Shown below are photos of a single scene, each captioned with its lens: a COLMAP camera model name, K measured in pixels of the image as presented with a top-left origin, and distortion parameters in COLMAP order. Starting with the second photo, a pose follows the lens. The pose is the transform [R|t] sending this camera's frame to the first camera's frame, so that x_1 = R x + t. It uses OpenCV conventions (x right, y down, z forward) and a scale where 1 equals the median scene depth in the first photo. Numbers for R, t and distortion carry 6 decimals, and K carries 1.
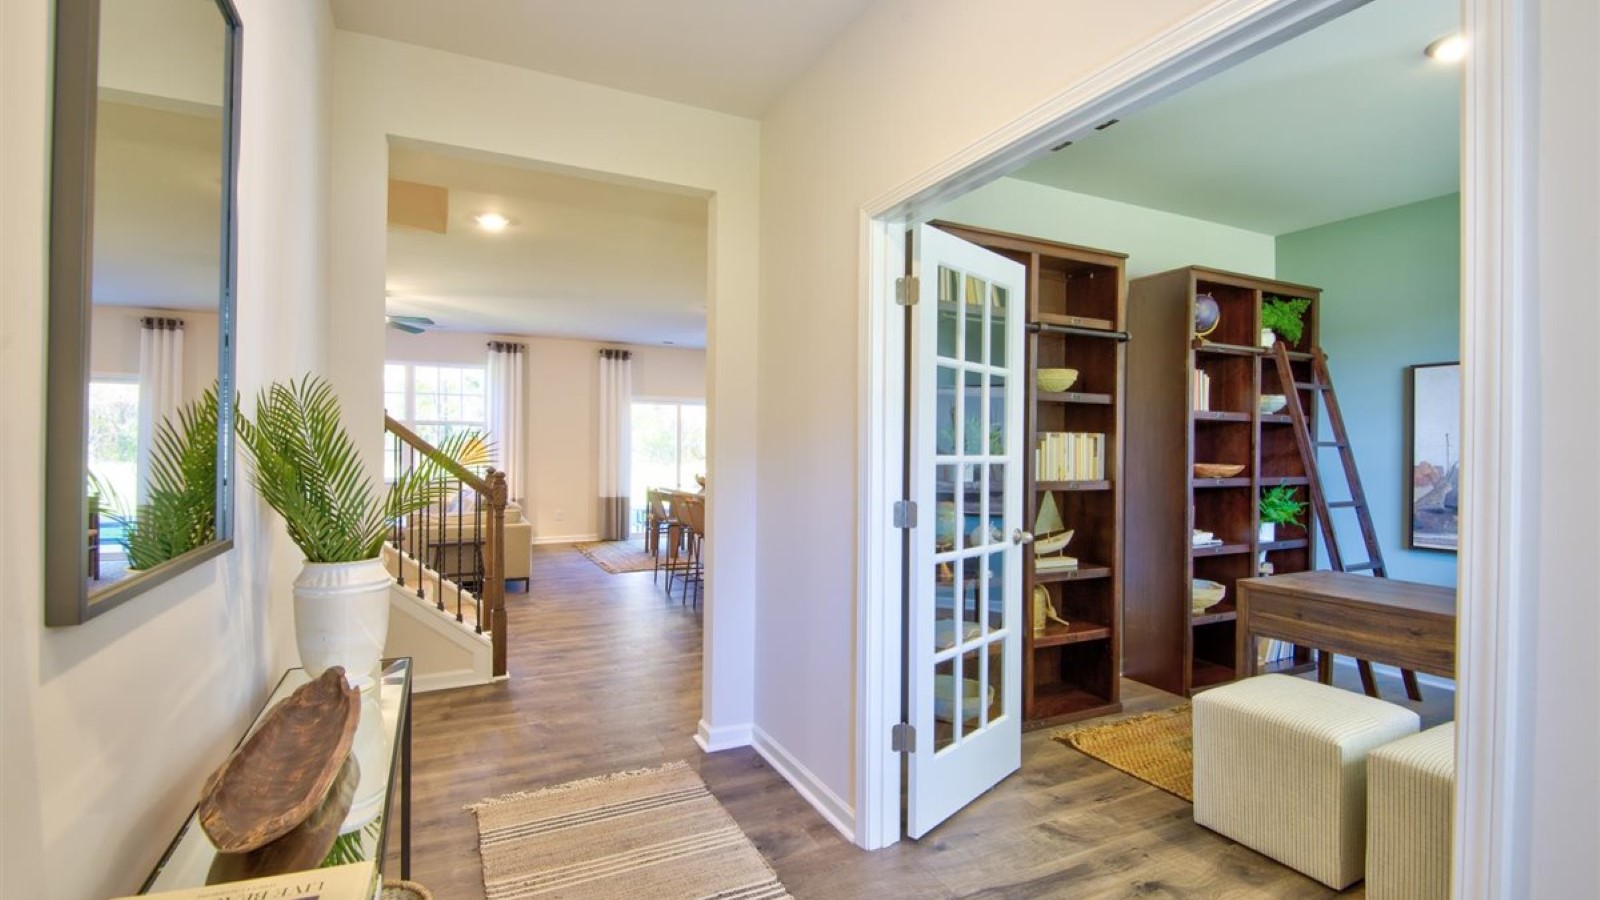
lens RADIAL K [[748.9, 0, 805.9], [0, 748.9, 446.0], [0, 0, 1]] dist [-0.001470, -0.009696]
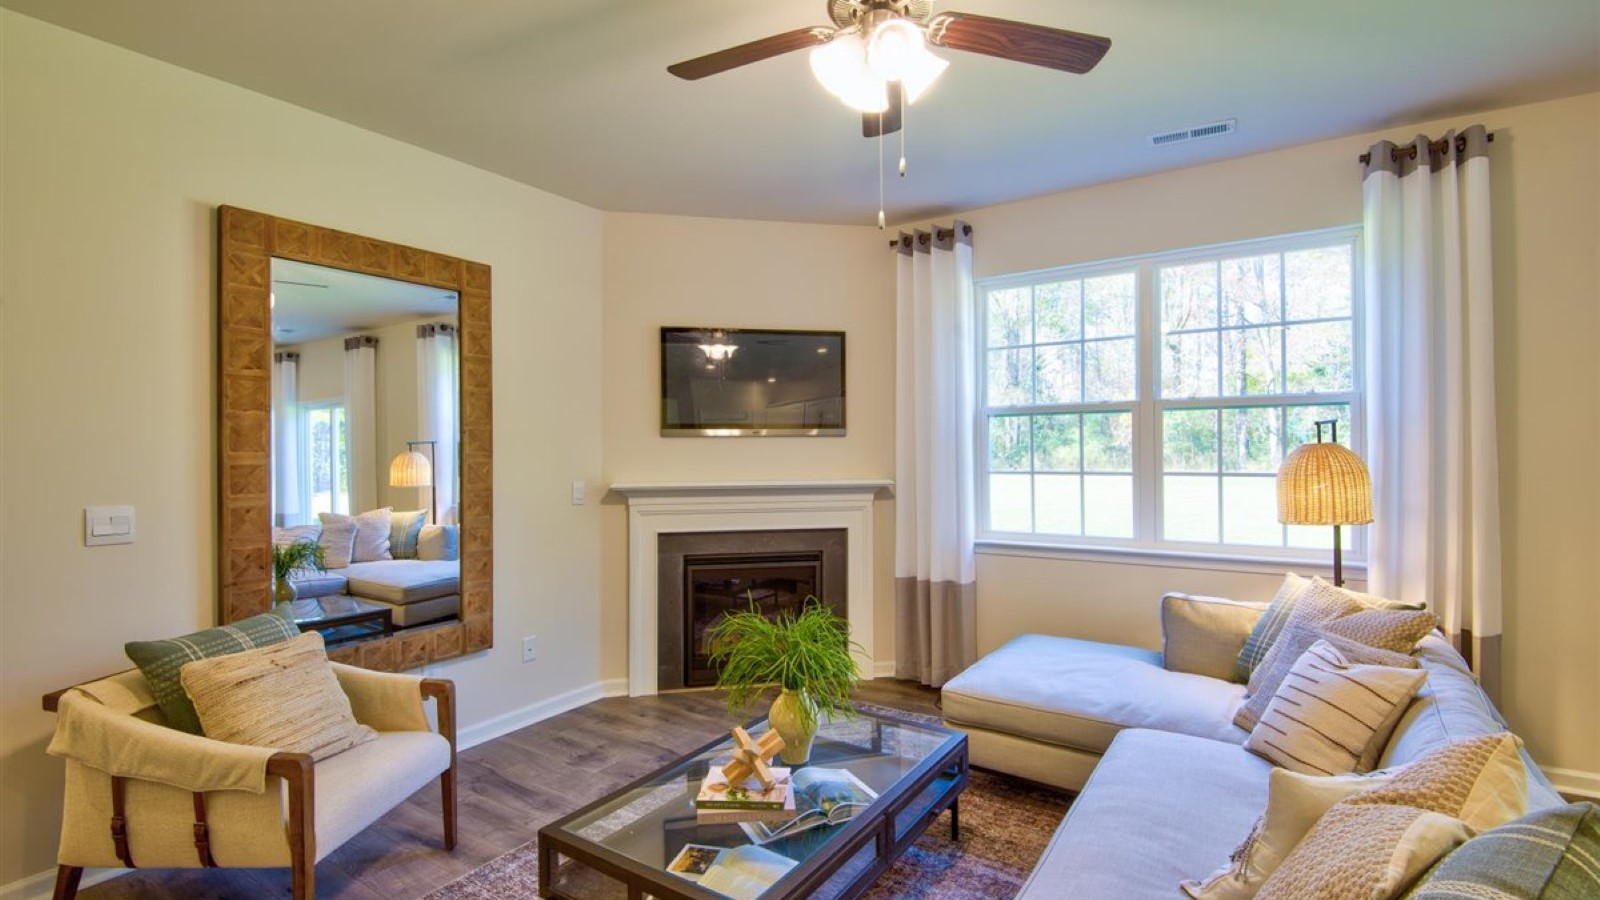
lens RADIAL K [[748.9, 0, 811.1], [0, 748.9, 448.4], [0, 0, 1]] dist [-0.001470, -0.009696]
pose [[0.523831, -0.013696, -0.851712, -0.260818], [0.012098, 0.999890, -0.008638, -0.006653], [0.851736, -0.005780, 0.523939, 0.589901]]
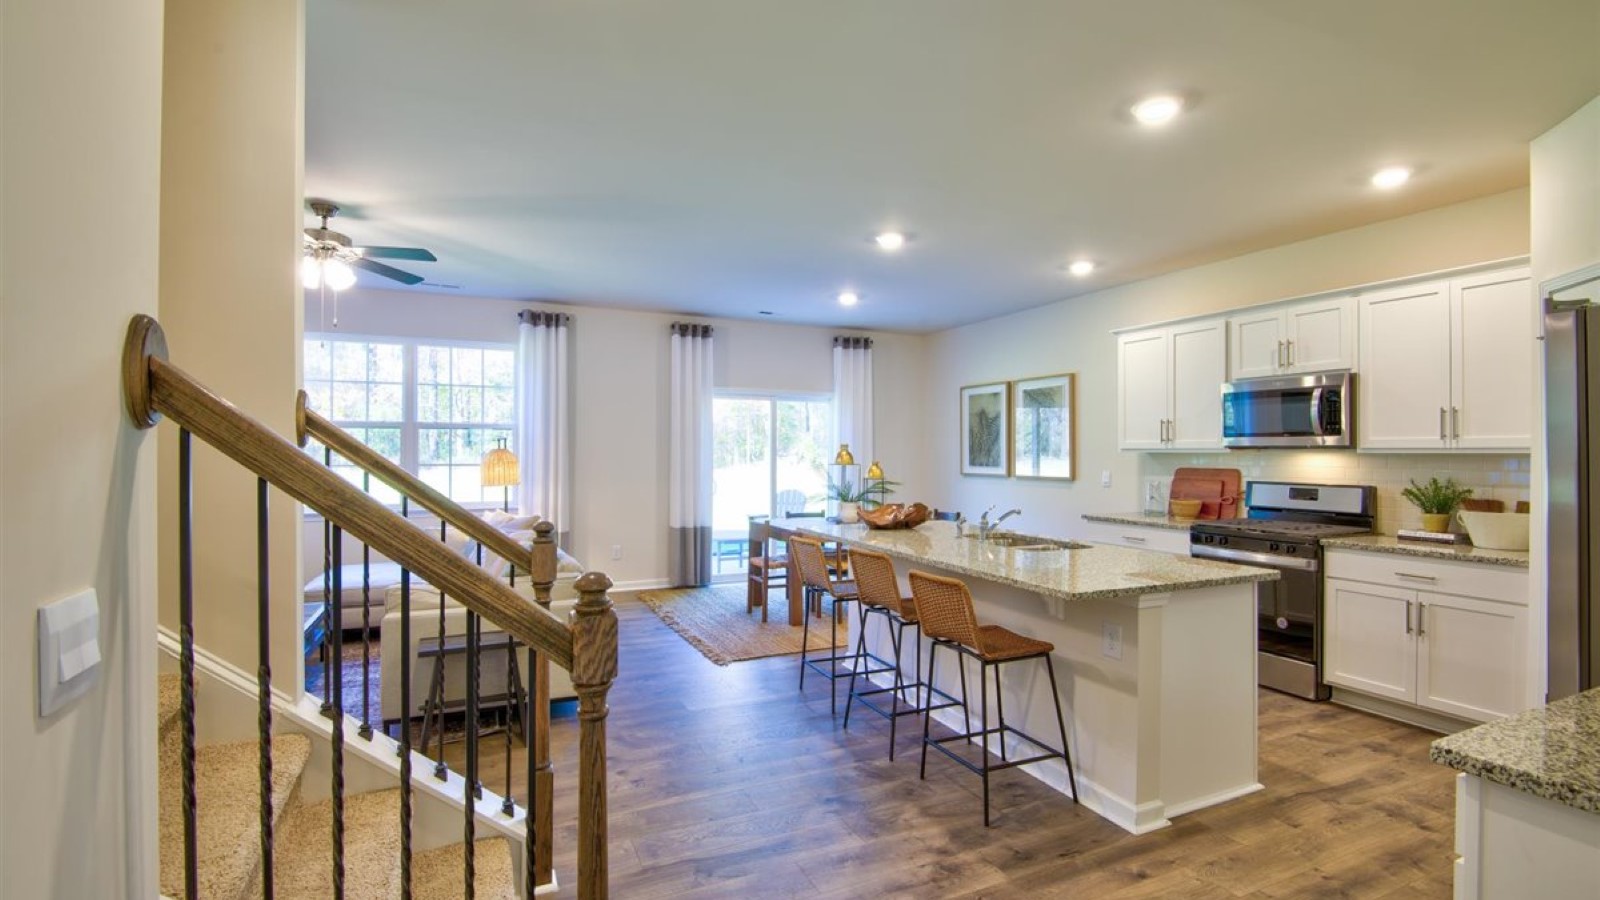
lens RADIAL K [[748.9, 0, 807.2], [0, 748.9, 450.2], [0, 0, 1]] dist [-0.001470, -0.009696]
pose [[0.999687, -0.001846, -0.024956, -0.129109], [0.001898, 0.999996, 0.002073, -0.008080], [0.024952, -0.002119, 0.999686, 0.285828]]
